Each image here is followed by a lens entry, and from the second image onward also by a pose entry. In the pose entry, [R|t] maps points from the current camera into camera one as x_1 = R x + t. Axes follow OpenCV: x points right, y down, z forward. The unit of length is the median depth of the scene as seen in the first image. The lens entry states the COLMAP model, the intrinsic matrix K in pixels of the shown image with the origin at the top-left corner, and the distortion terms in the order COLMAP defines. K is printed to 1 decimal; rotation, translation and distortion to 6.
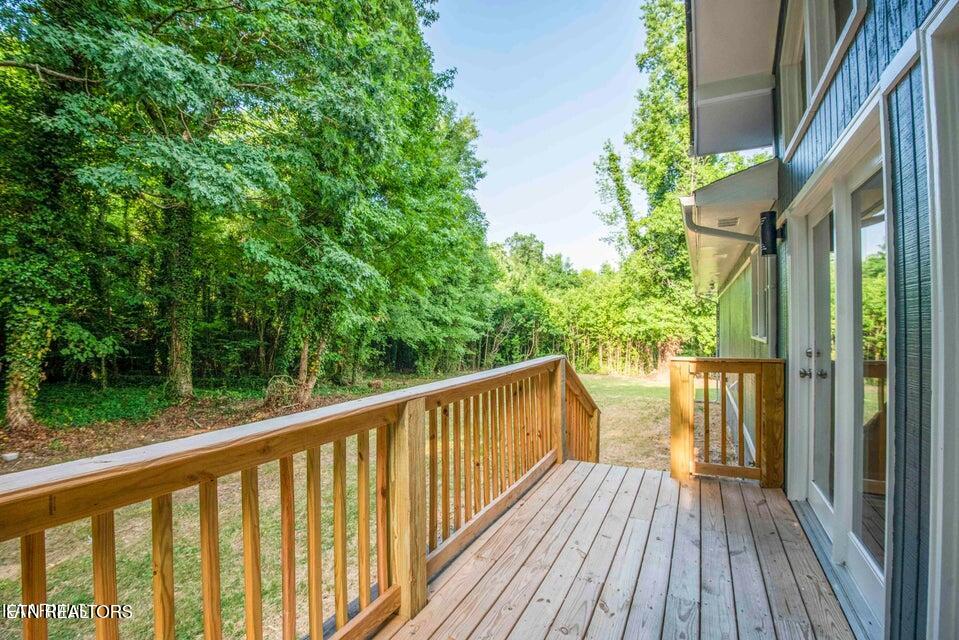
lens RADIAL K [[434.9, 0, 485.5], [0, 434.9, 319.3], [0, 0, 1]] dist [-0.018476, -0.012187]
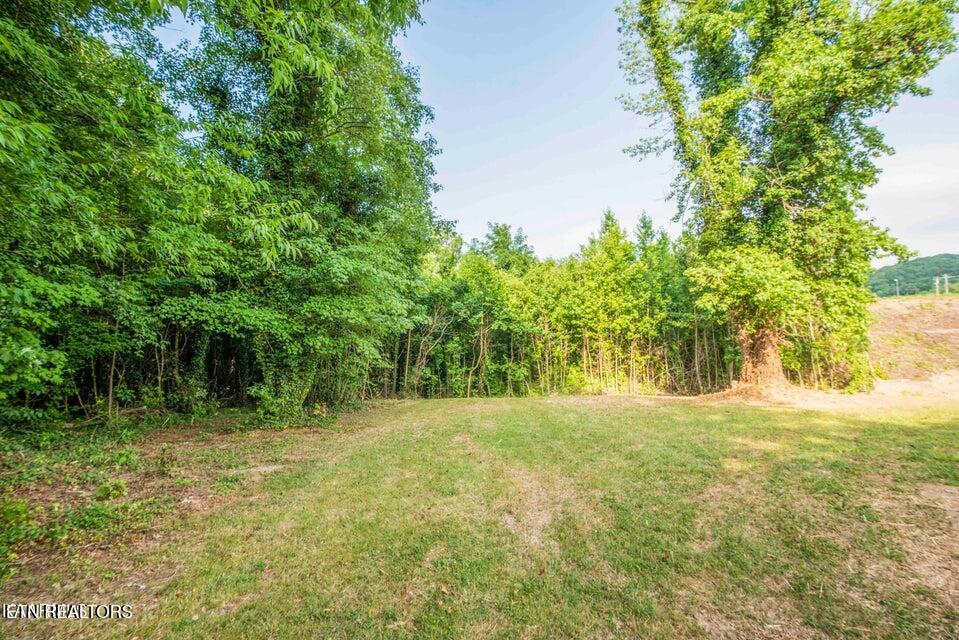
lens RADIAL K [[434.9, 0, 485.5], [0, 434.9, 319.3], [0, 0, 1]] dist [-0.018476, -0.012187]
pose [[0.974419, -0.009916, 0.224519, -0.041317], [0.019350, 0.999018, -0.039860, 0.055539], [-0.223903, 0.043185, 0.973654, 0.562374]]
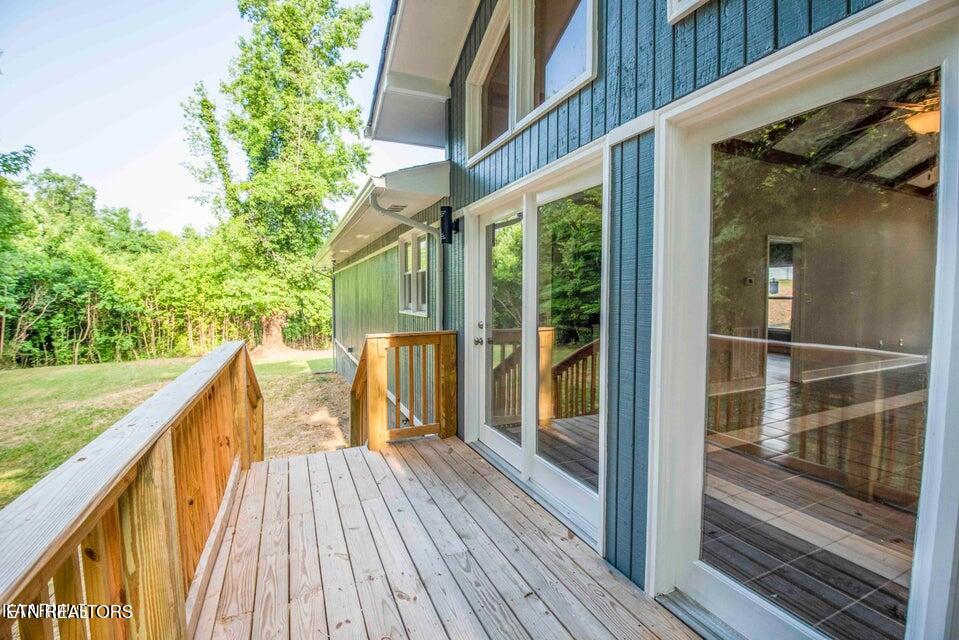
lens RADIAL K [[434.9, 0, 485.5], [0, 434.9, 319.3], [0, 0, 1]] dist [-0.018476, -0.012187]
pose [[0.638311, -0.040018, 0.768738, -0.021180], [-0.008020, 0.998248, 0.058625, -0.001357], [-0.769737, -0.043586, 0.636872, 0.016102]]
